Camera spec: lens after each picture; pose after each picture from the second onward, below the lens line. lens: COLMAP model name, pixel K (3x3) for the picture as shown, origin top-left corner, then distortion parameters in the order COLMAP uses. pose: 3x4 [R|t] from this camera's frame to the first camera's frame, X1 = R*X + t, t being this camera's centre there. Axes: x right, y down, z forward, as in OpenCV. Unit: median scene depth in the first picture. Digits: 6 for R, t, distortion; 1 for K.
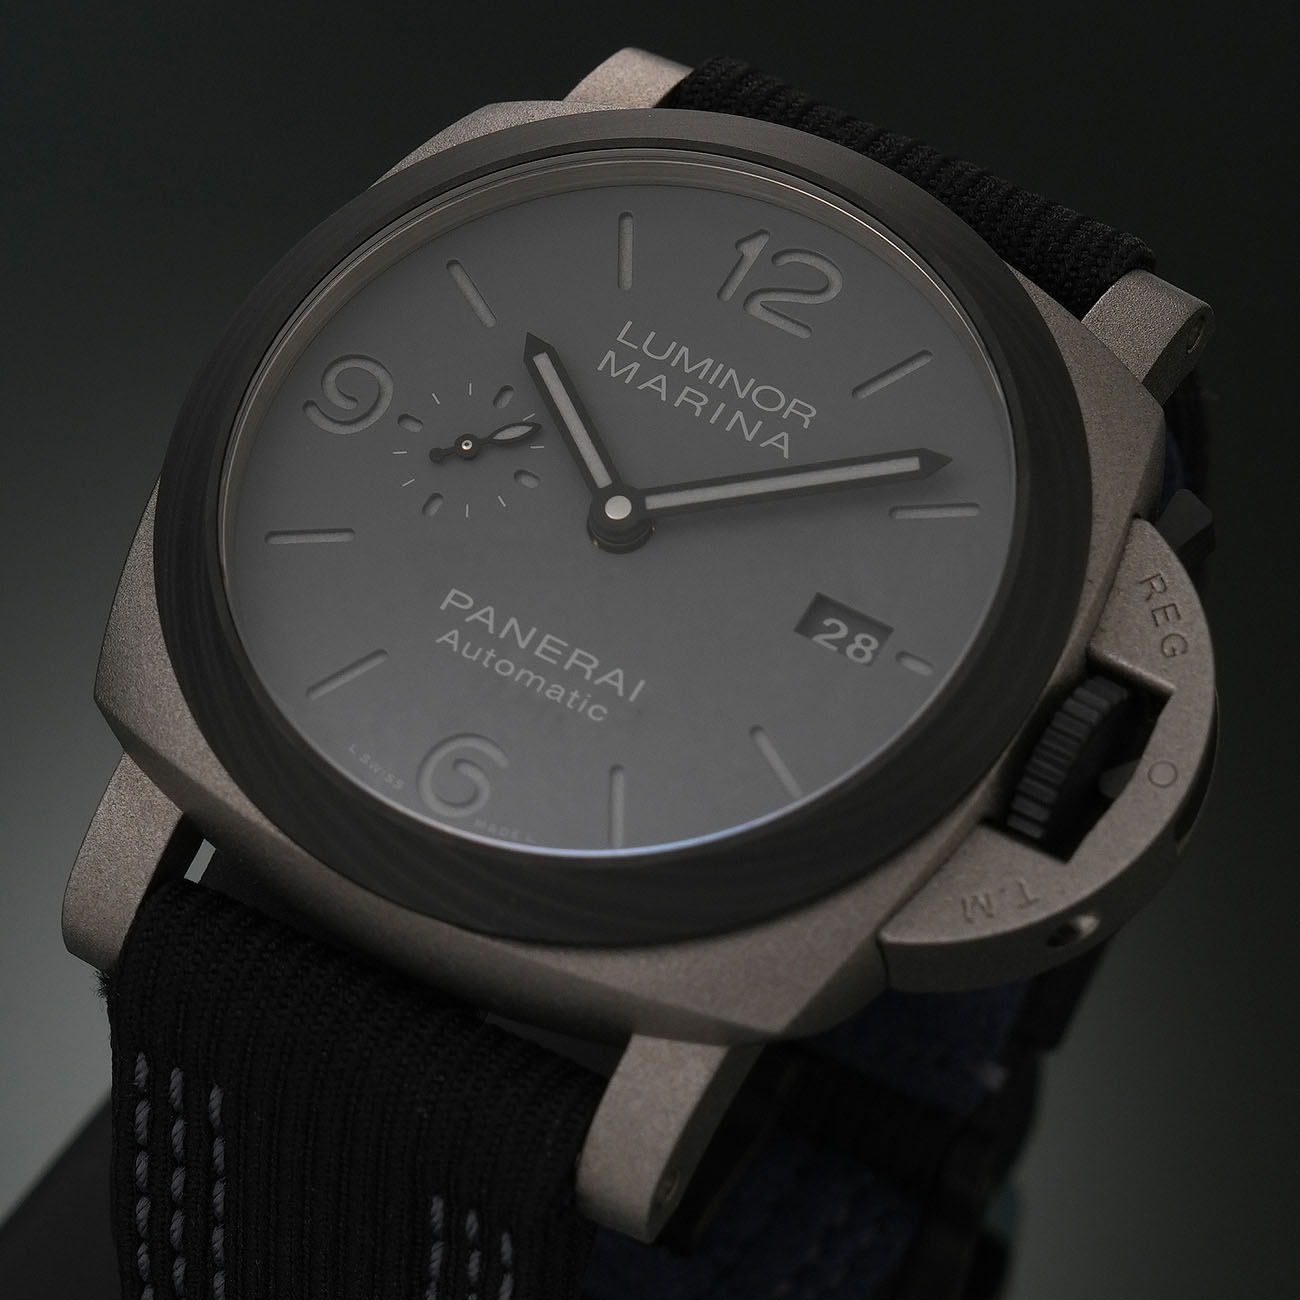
lens RADIAL K [[8323.5, 0, 650.6], [0, 8323.5, 652.6], [0, 0, 1]] dist [1.480790, 0.000000]
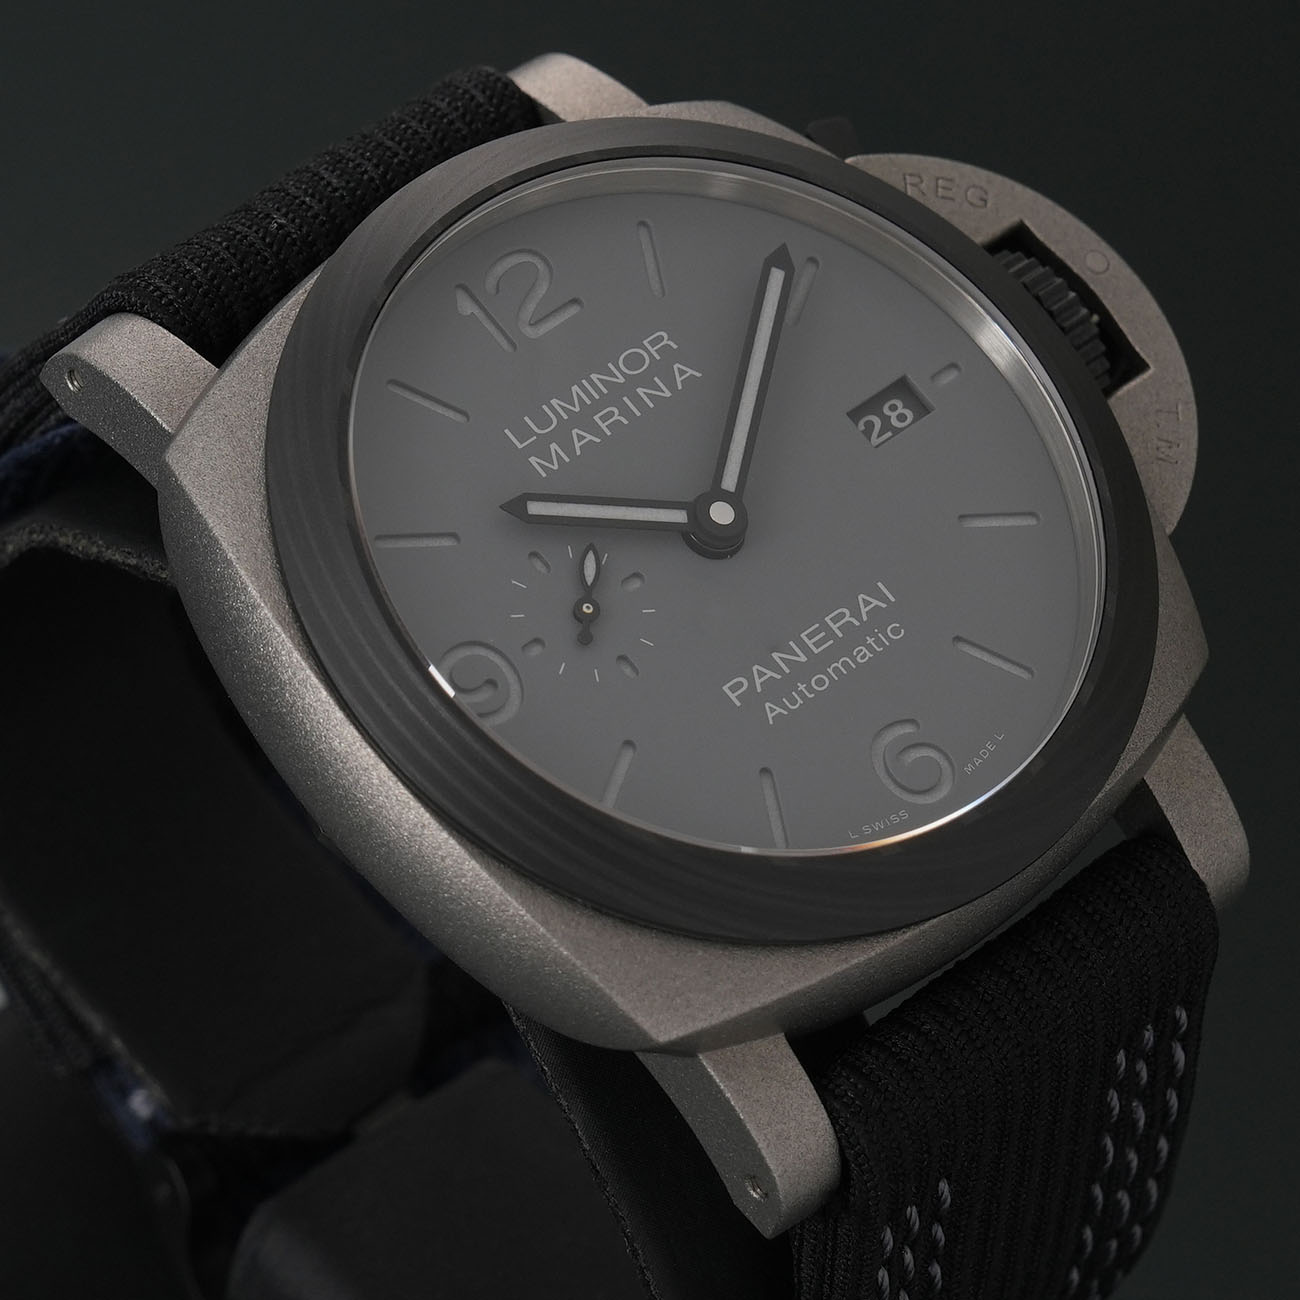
lens RADIAL K [[8323.5, 0, 638.1], [0, 8323.5, 650.7], [0, 0, 1]] dist [1.480790, 0.000000]
pose [[0.242710, -0.730135, 0.638744, -0.663590], [0.650886, 0.610794, 0.450863, -0.469164], [-0.719333, 0.306321, 0.623481, 0.383715]]
